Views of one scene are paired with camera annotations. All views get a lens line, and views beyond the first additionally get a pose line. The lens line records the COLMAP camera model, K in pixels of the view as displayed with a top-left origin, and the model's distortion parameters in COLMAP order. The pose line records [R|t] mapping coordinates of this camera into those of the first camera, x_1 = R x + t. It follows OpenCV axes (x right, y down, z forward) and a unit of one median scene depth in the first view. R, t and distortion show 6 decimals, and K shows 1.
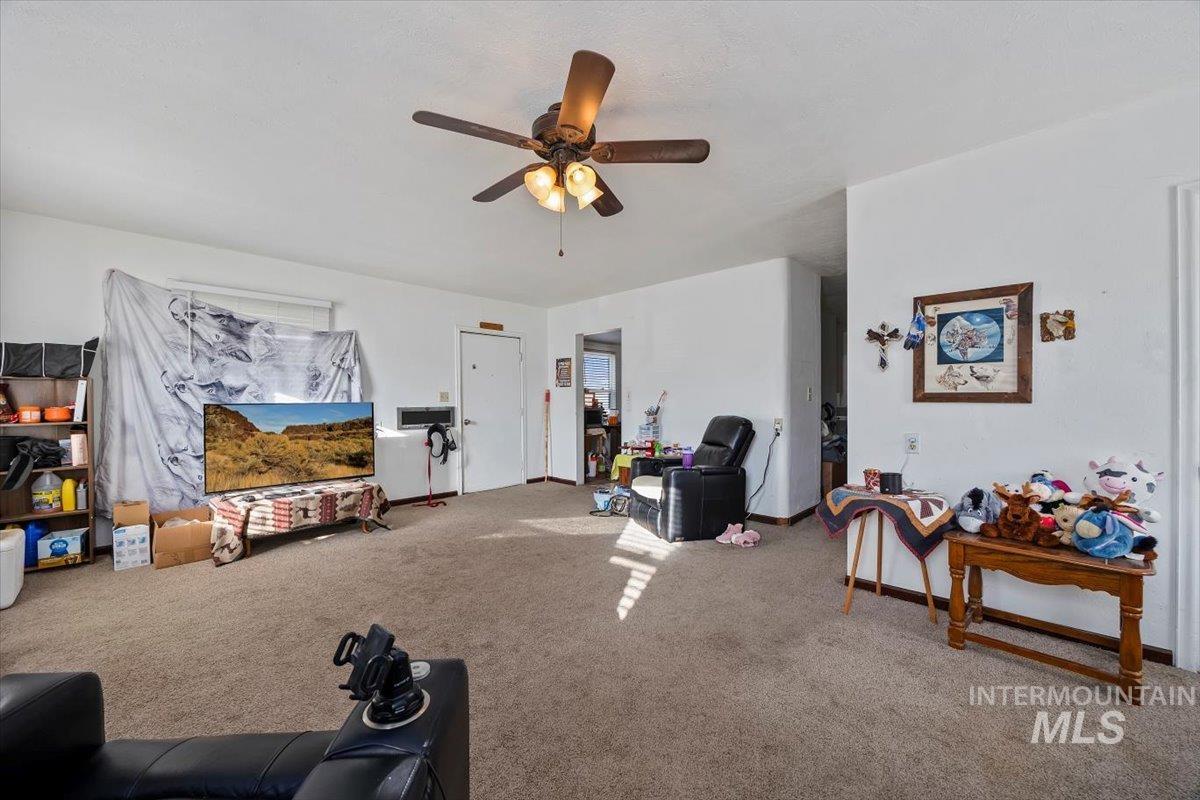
lens RADIAL K [[451.4, 0, 597.2], [0, 451.4, 422.6], [0, 0, 1]] dist [0.001555, 0.000067]
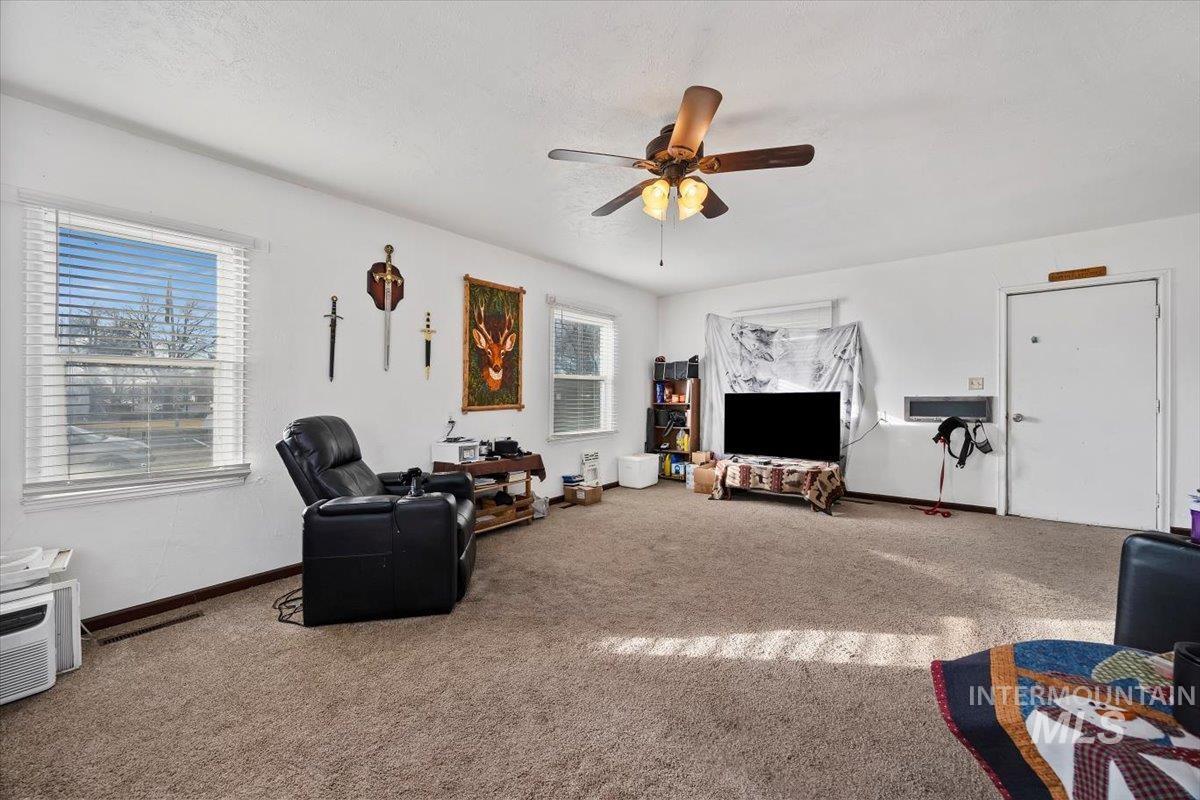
lens RADIAL K [[464.1, 0, 601.3], [0, 464.1, 407.6], [0, 0, 1]] dist [-0.003357, -0.000332]
pose [[0.109765, 0.032444, -0.993428, 0.559143], [-0.037468, 0.998892, 0.028482, -0.019789], [0.993251, 0.034096, 0.110859, 0.375556]]
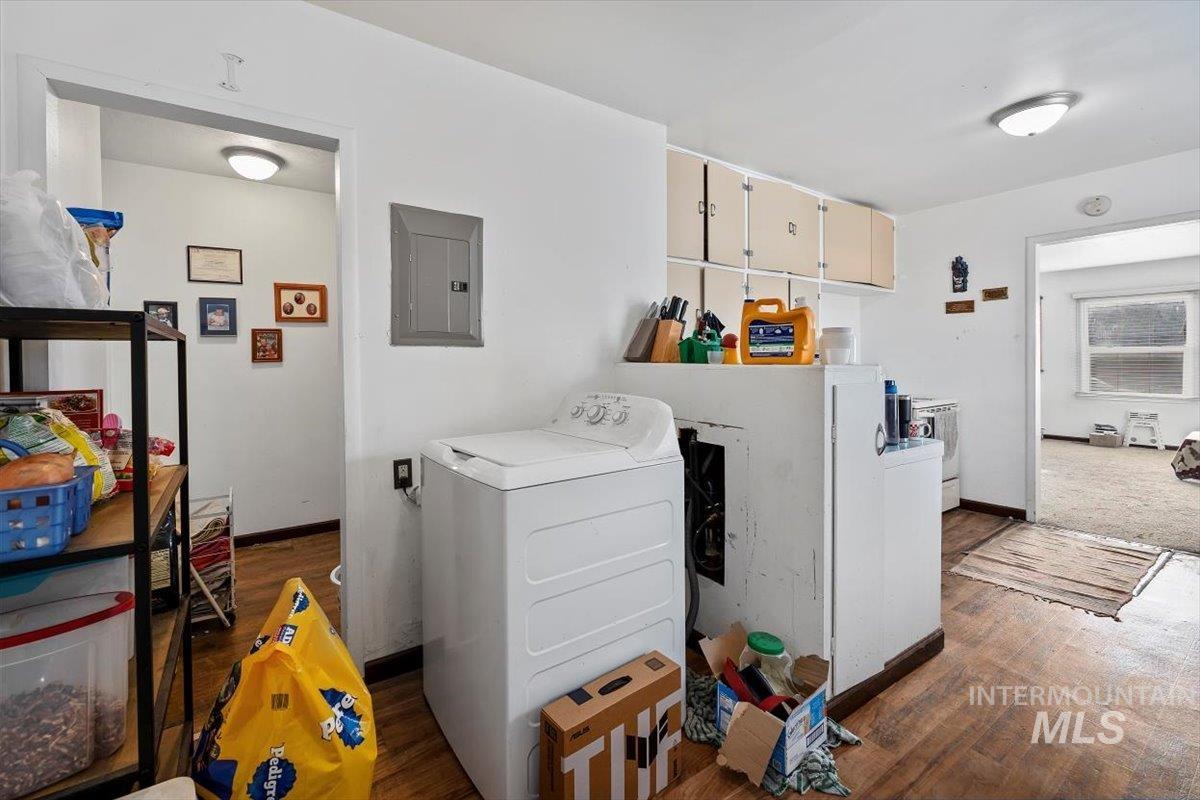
lens RADIAL K [[511.3, 0, 566.4], [0, 511.3, 370.5], [0, 0, 1]] dist [-0.002514, -0.000531]
pose [[-0.976189, 0.008847, 0.216740, 0.781941], [0.021830, 0.998102, 0.057581, -0.140348], [-0.215820, 0.060941, -0.974530, 2.672750]]
